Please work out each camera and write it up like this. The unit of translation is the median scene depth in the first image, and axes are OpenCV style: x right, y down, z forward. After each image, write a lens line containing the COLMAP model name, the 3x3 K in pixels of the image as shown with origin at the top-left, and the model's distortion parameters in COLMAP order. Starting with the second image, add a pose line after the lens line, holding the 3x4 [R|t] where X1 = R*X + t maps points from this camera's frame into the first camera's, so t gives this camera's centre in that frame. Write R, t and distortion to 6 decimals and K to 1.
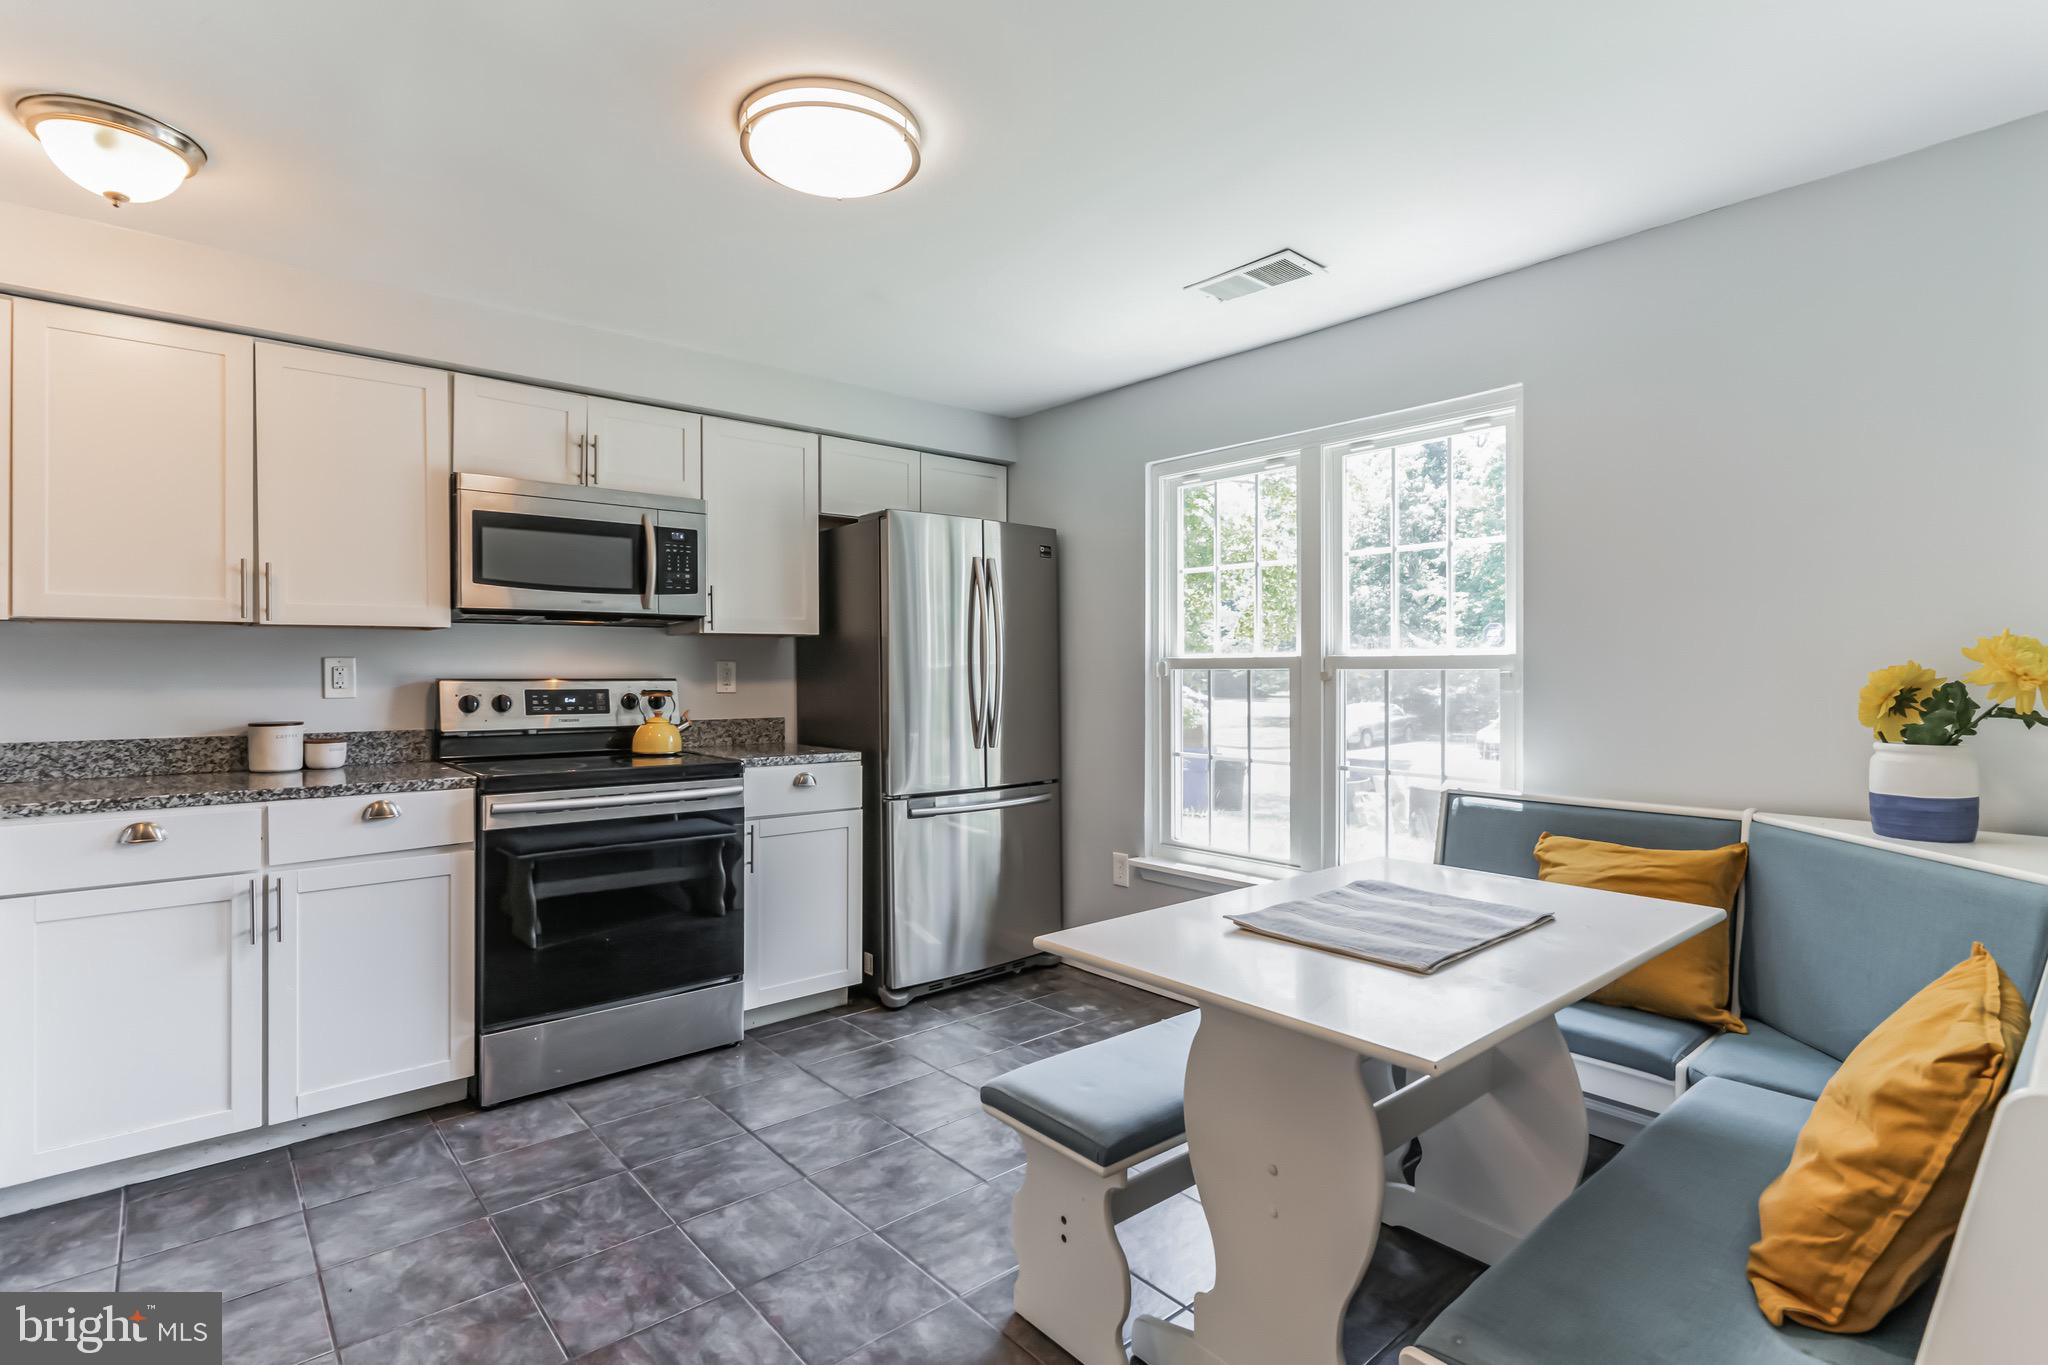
lens RADIAL K [[987.0, 0, 1023.5], [0, 987.0, 675.1], [0, 0, 1]] dist [0.001531, -0.000270]
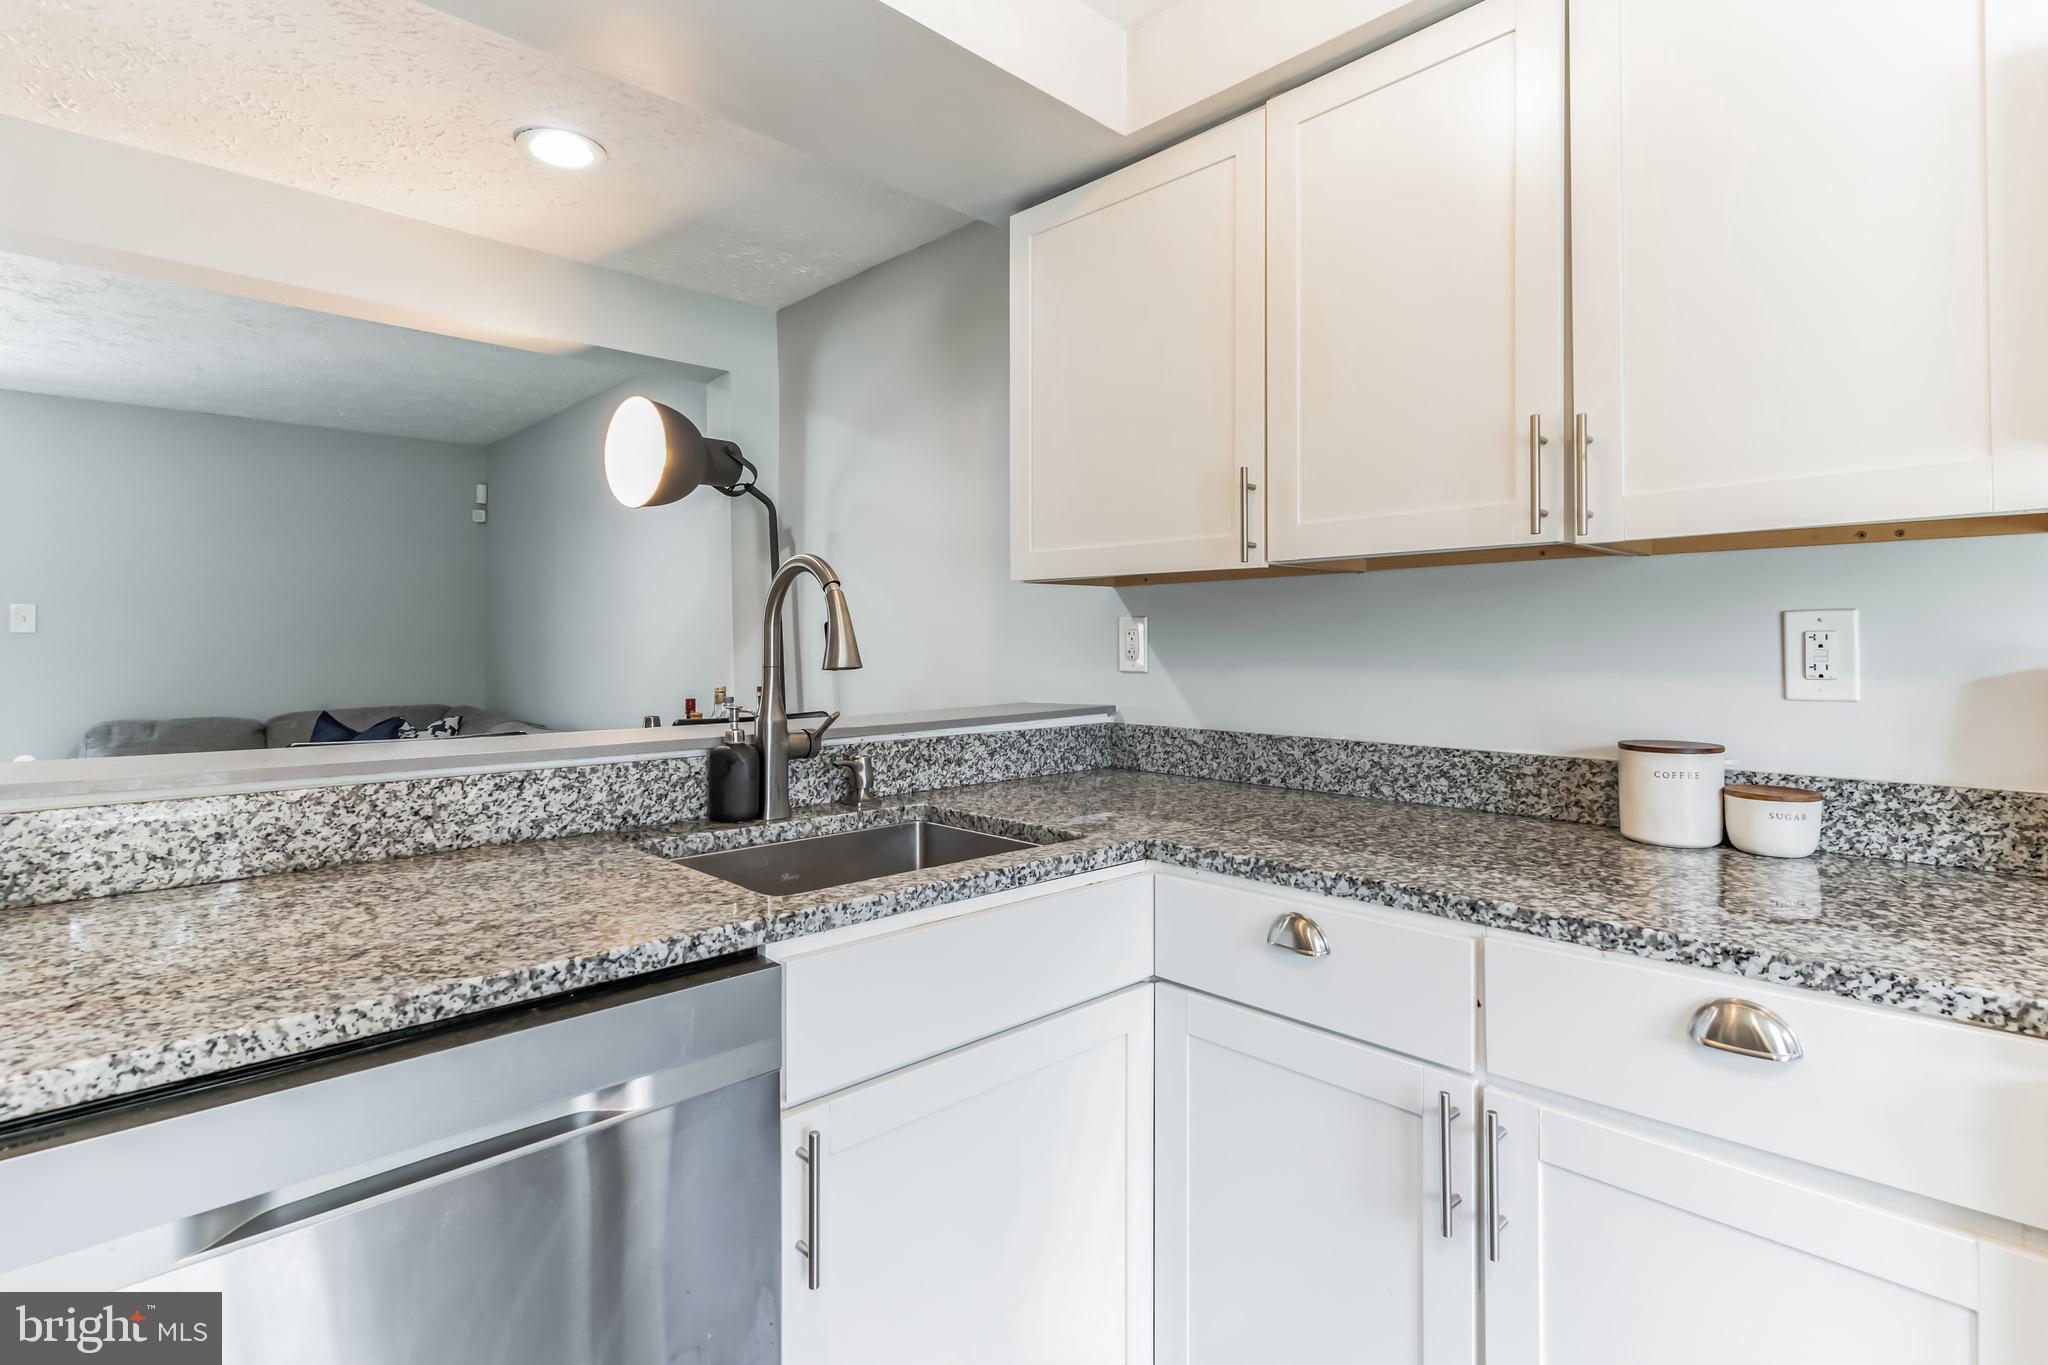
lens RADIAL K [[987.0, 0, 1023.5], [0, 987.0, 675.1], [0, 0, 1]] dist [0.001531, -0.000270]
pose [[0.043845, 0.030717, -0.998566, -0.296481], [-0.001359, 0.999528, 0.030687, -0.001350], [0.999037, 0.000012, 0.043866, 0.700048]]
